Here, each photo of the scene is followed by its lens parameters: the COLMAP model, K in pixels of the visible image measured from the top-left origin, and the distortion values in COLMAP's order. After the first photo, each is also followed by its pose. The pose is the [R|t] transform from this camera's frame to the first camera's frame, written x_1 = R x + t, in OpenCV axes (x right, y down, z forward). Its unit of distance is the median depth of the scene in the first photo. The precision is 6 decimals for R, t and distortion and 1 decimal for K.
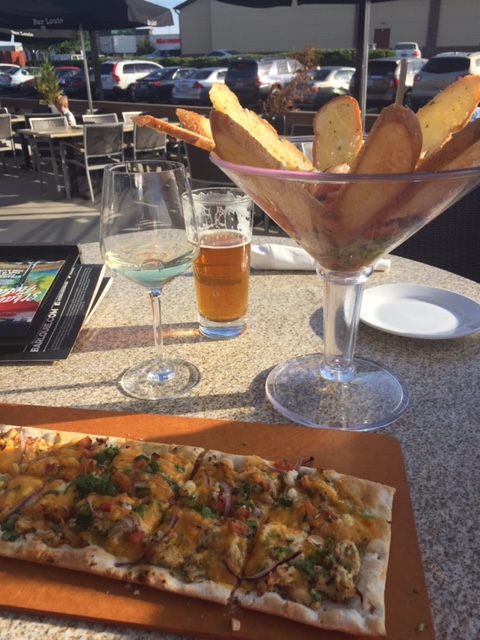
lens RADIAL K [[551.1, 0, 241.6], [0, 551.1, 322.2], [0, 0, 1]] dist [0.053810, -0.052148]
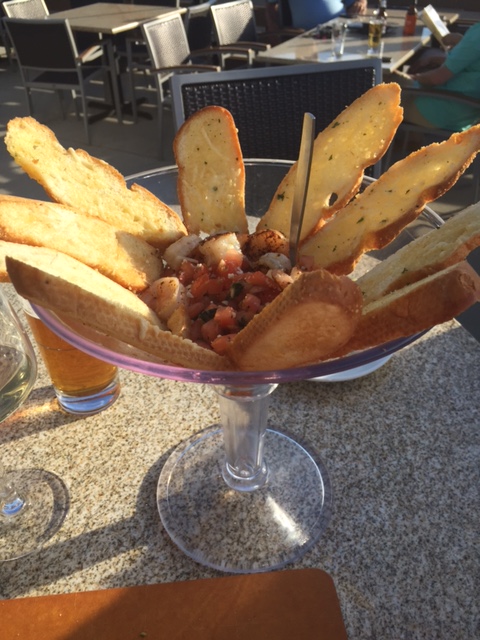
lens RADIAL K [[551.1, 0, 240.7], [0, 551.1, 318.6], [0, 0, 1]] dist [0.053810, -0.052148]
pose [[0.968059, -0.149440, 0.201317, 0.038998], [0.102717, 0.968866, 0.225275, -0.304714], [-0.228715, -0.197401, 0.953269, 0.276917]]
